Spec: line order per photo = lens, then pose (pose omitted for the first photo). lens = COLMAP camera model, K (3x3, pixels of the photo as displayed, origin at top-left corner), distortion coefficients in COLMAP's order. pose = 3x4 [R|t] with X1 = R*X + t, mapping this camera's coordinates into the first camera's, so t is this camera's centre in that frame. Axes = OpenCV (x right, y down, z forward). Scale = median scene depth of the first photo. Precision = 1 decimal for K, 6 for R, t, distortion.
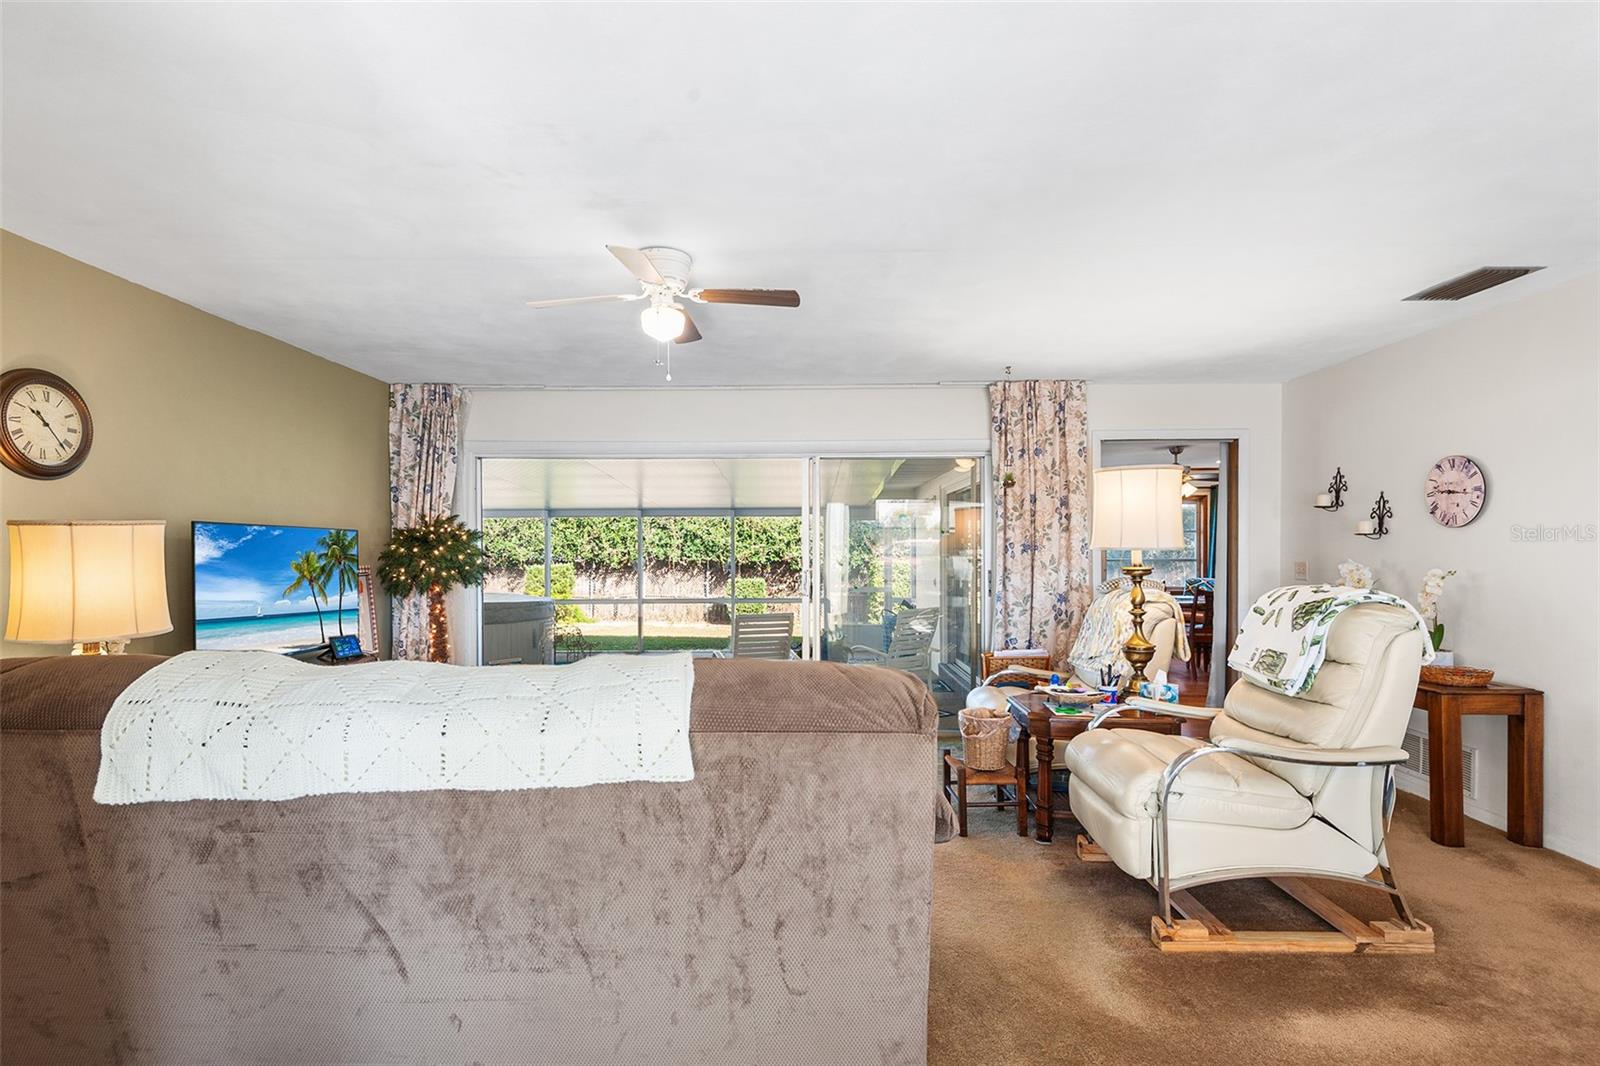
lens RADIAL K [[749.4, 0, 800.1], [0, 749.4, 547.7], [0, 0, 1]] dist [0.029167, -0.018622]
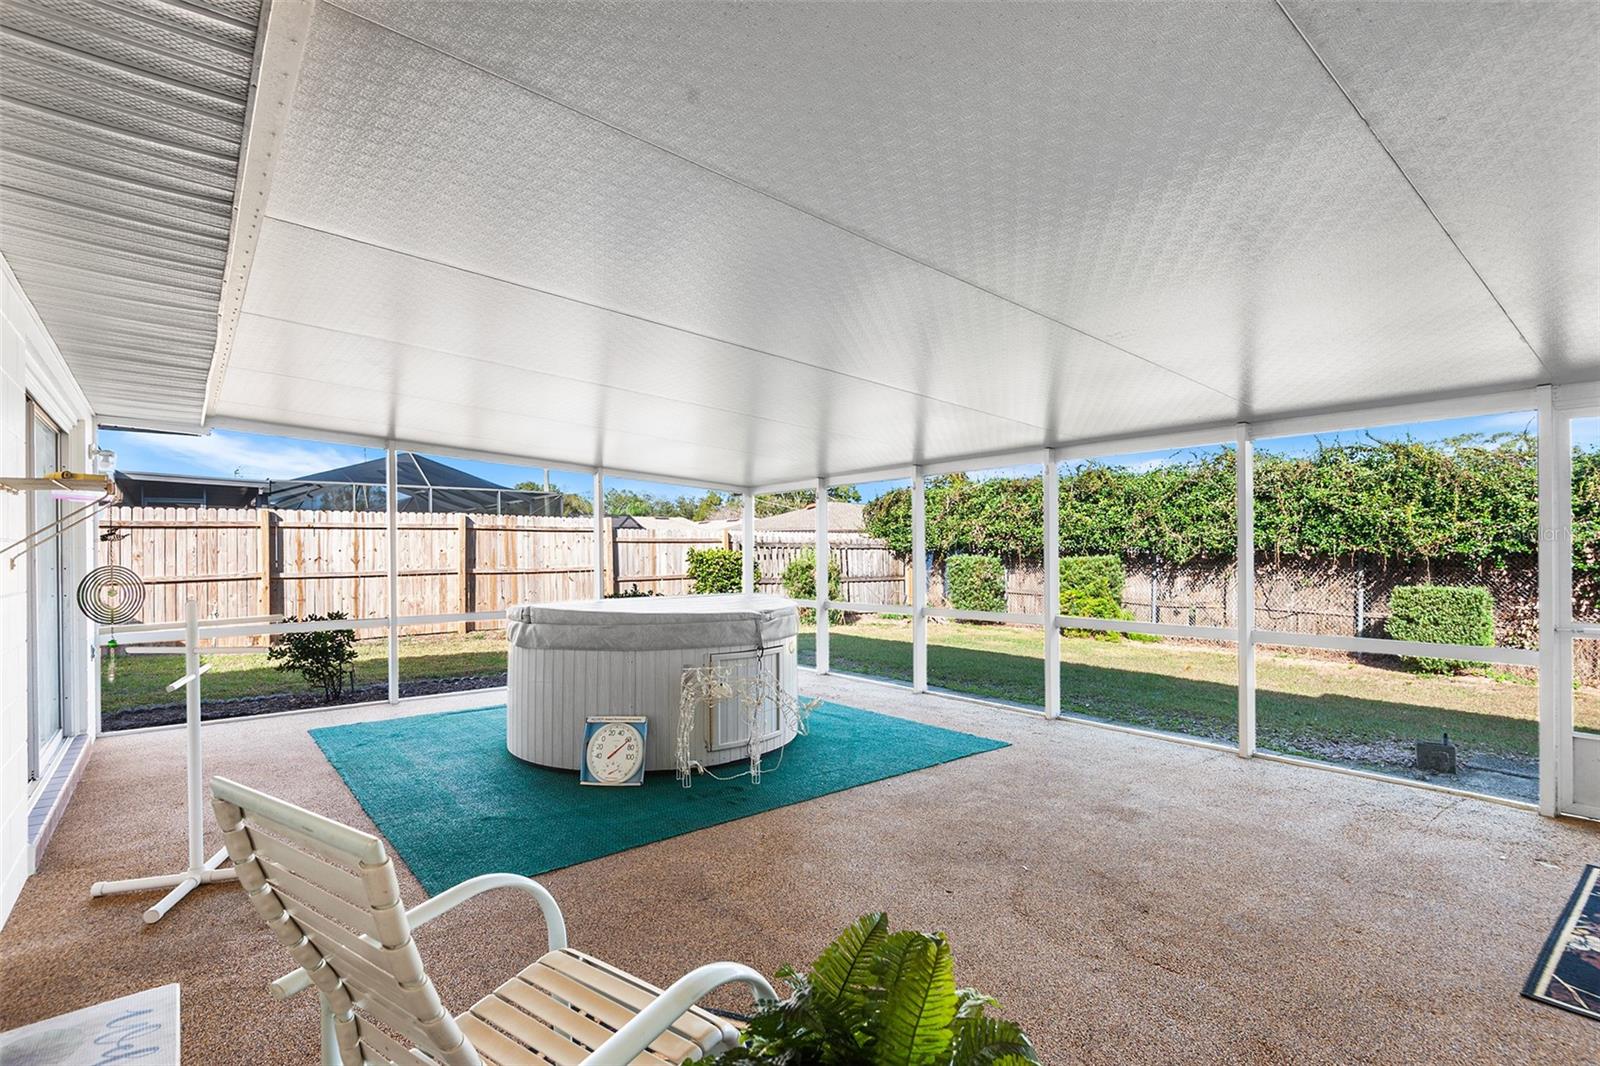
lens RADIAL K [[749.4, 0, 800.1], [0, 749.4, 547.7], [0, 0, 1]] dist [0.029167, -0.018622]
pose [[0.641025, -0.006396, -0.767494, 0.238246], [0.009563, 0.999954, -0.000346, 0.053841], [0.767461, -0.007118, 0.641056, 1.564159]]
